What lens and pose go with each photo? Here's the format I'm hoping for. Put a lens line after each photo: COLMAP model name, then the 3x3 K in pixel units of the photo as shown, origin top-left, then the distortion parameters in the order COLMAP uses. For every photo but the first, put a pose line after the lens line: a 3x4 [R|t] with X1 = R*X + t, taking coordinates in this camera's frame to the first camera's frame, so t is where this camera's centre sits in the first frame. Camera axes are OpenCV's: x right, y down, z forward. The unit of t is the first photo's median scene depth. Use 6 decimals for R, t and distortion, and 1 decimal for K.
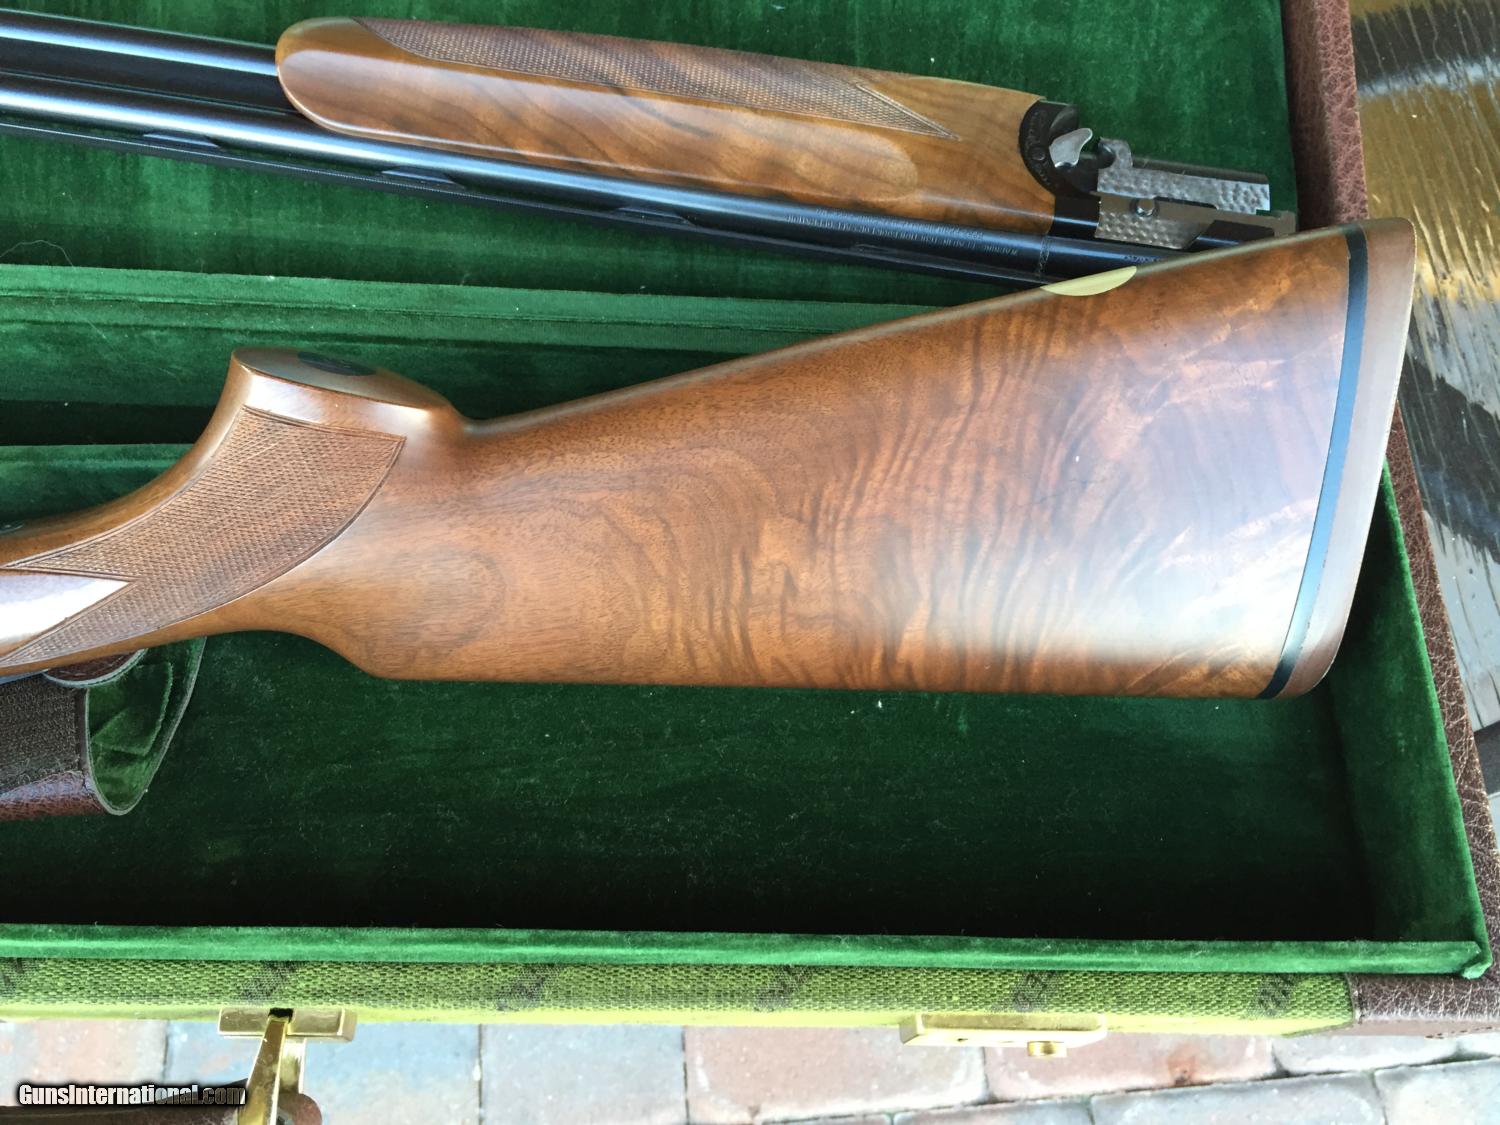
lens RADIAL K [[1286.8, 0, 753.1], [0, 1286.8, 563.3], [0, 0, 1]] dist [0.067136, -0.107034]
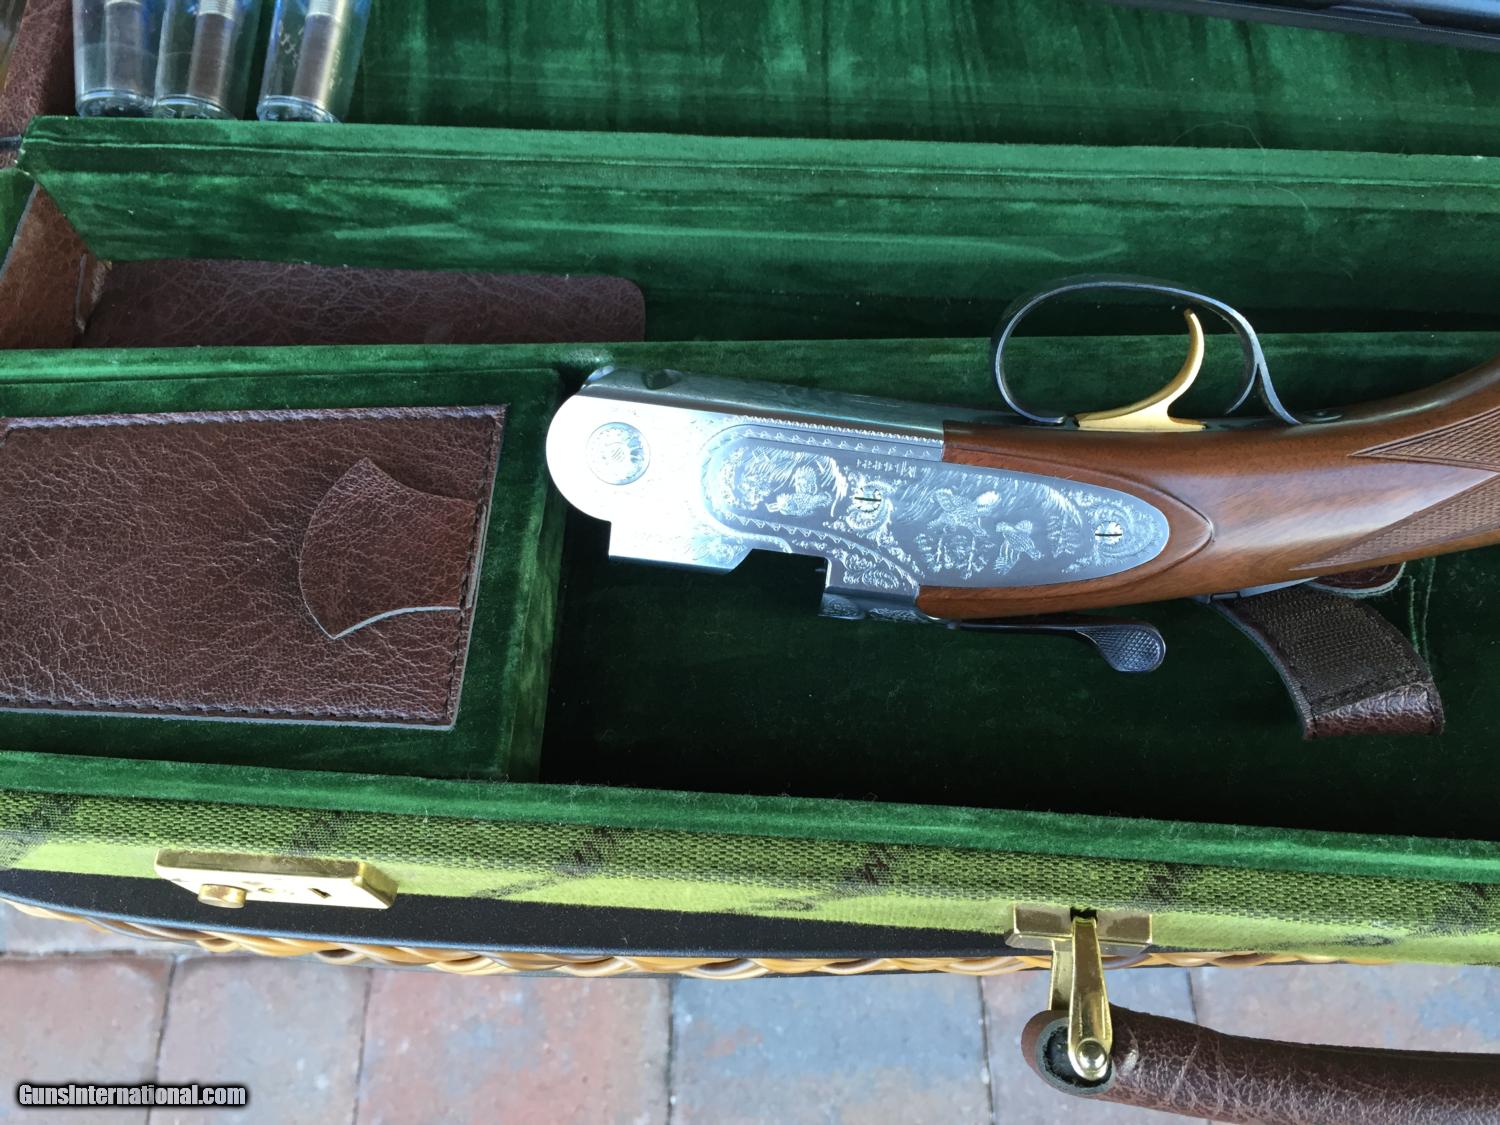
lens RADIAL K [[1286.8, 0, 753.1], [0, 1286.8, 563.3], [0, 0, 1]] dist [0.067136, -0.107034]
pose [[0.992638, 0.018794, -0.119649, -0.918834], [-0.020883, 0.999650, -0.016230, 0.106360], [0.119302, 0.018609, 0.992684, 0.056161]]
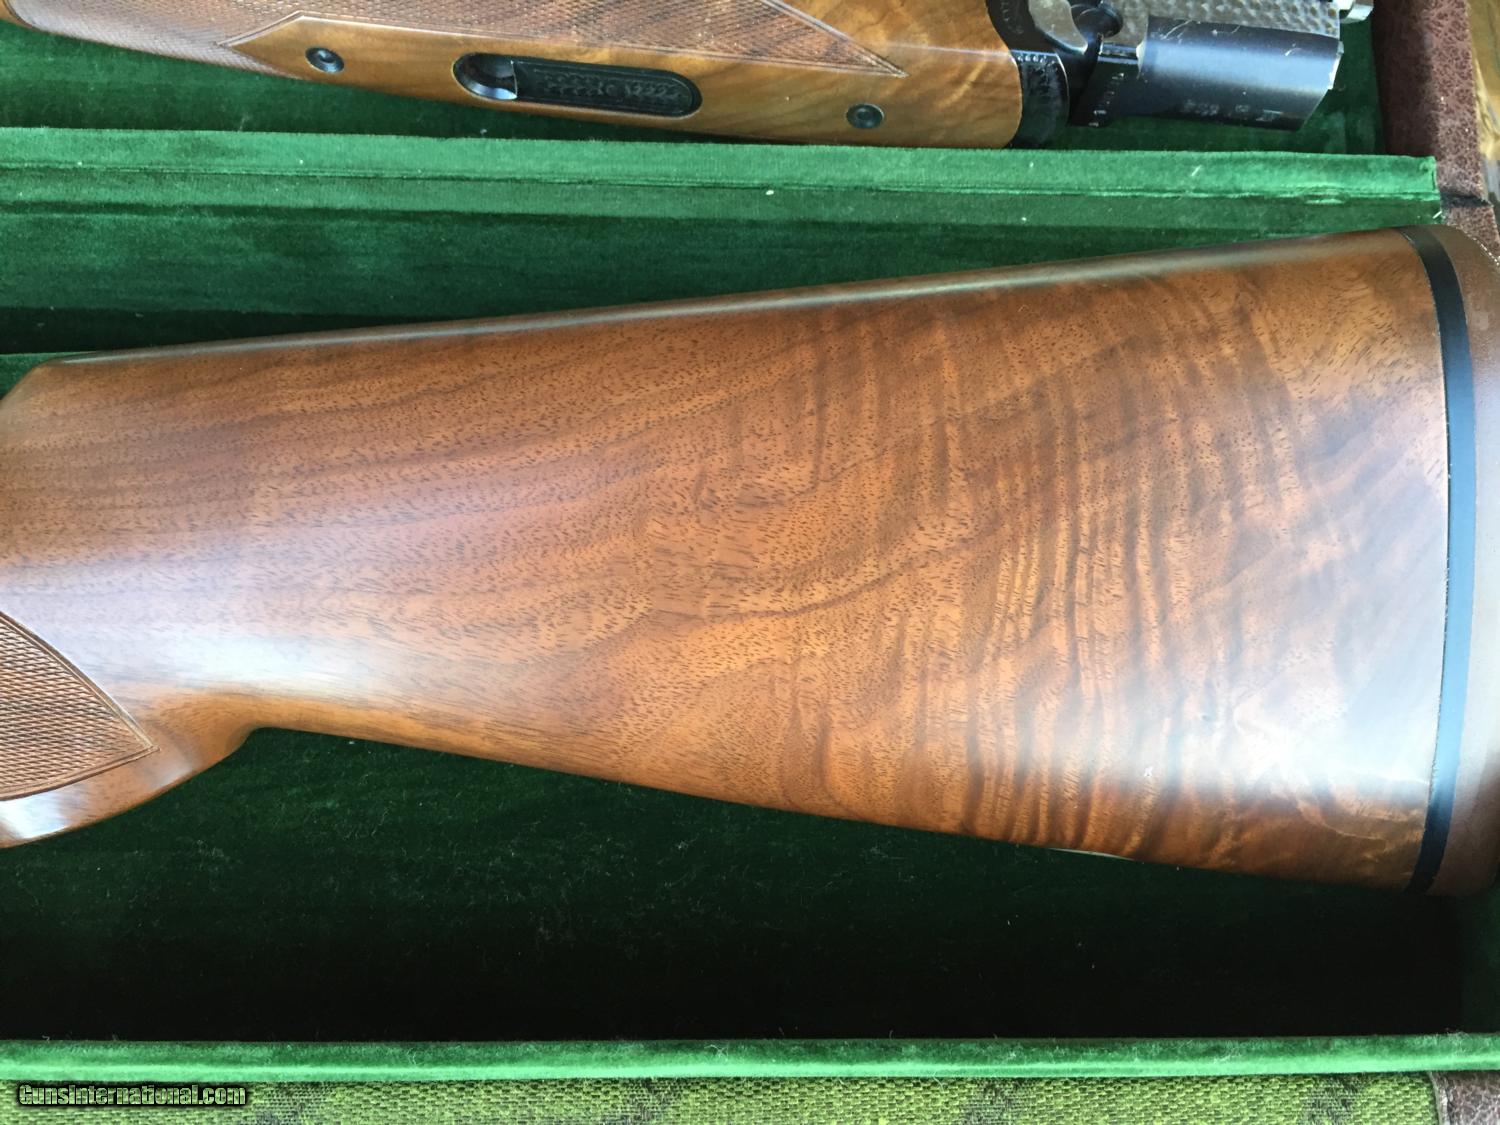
lens RADIAL K [[1314.4, 0, 750.0], [0, 1314.4, 562.5], [0, 0, 1]] dist [0.058247, -0.114246]
pose [[0.999661, -0.017388, -0.019365, 0.100566], [0.018800, 0.996983, 0.075313, -0.026762], [0.017997, -0.075651, 0.996972, 0.290830]]
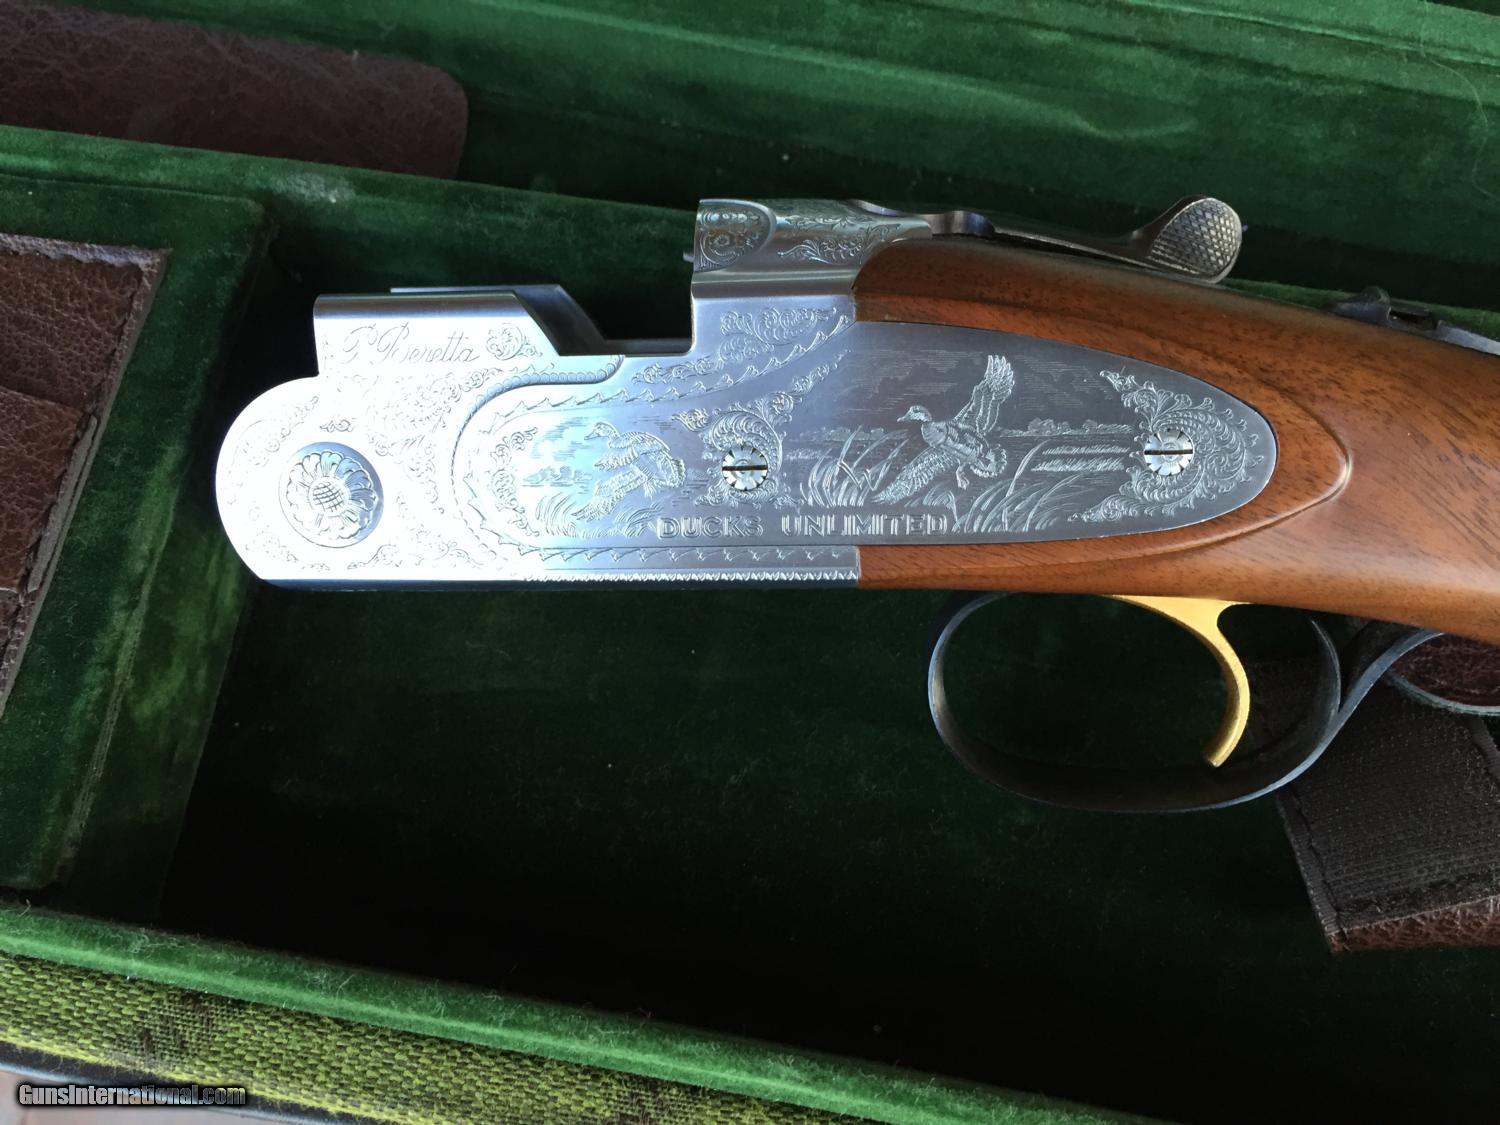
lens RADIAL K [[1314.4, 0, 750.0], [0, 1314.4, 562.5], [0, 0, 1]] dist [0.058247, -0.114246]
pose [[0.983821, 0.157450, -0.085478, -0.881273], [-0.148937, 0.983956, 0.098226, 0.012278], [0.099572, -0.083906, 0.991486, 0.424847]]
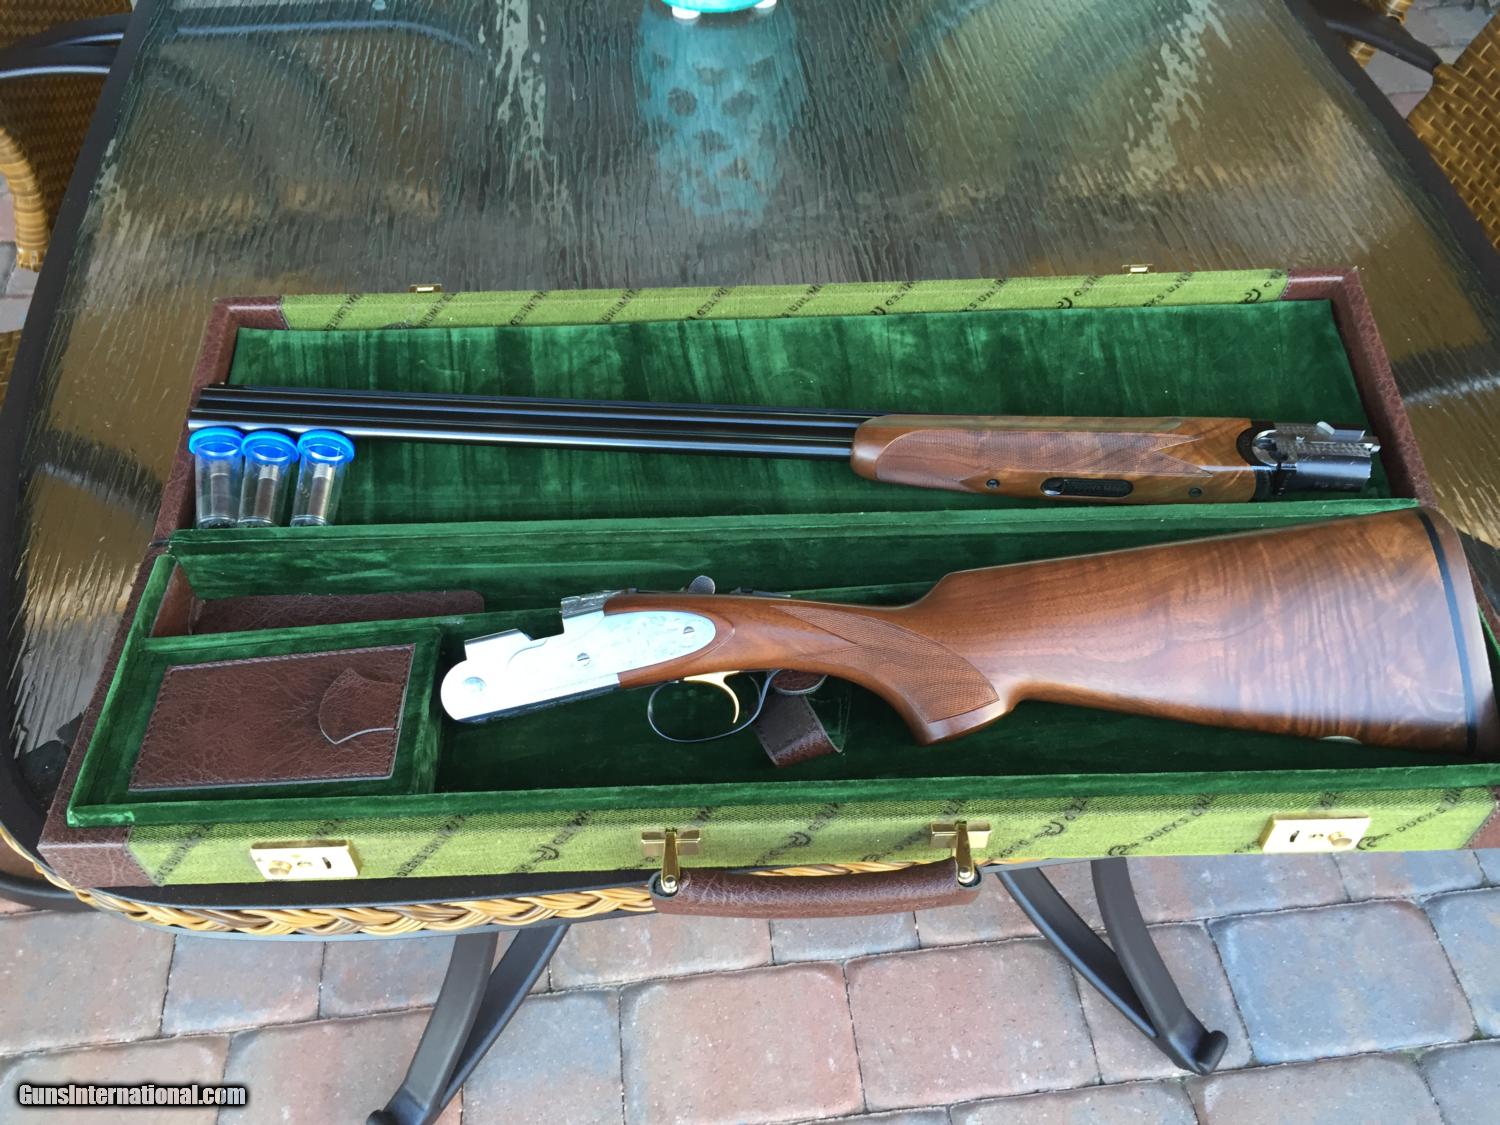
lens RADIAL K [[1281.7, 0, 750.0], [0, 1281.7, 562.5], [0, 0, 1]] dist [0.071956, -0.107813]
pose [[0.996798, -0.070874, -0.037010, -0.574613], [0.056610, 0.952476, -0.299307, 0.527949], [0.056464, 0.296253, 0.953439, -1.061743]]
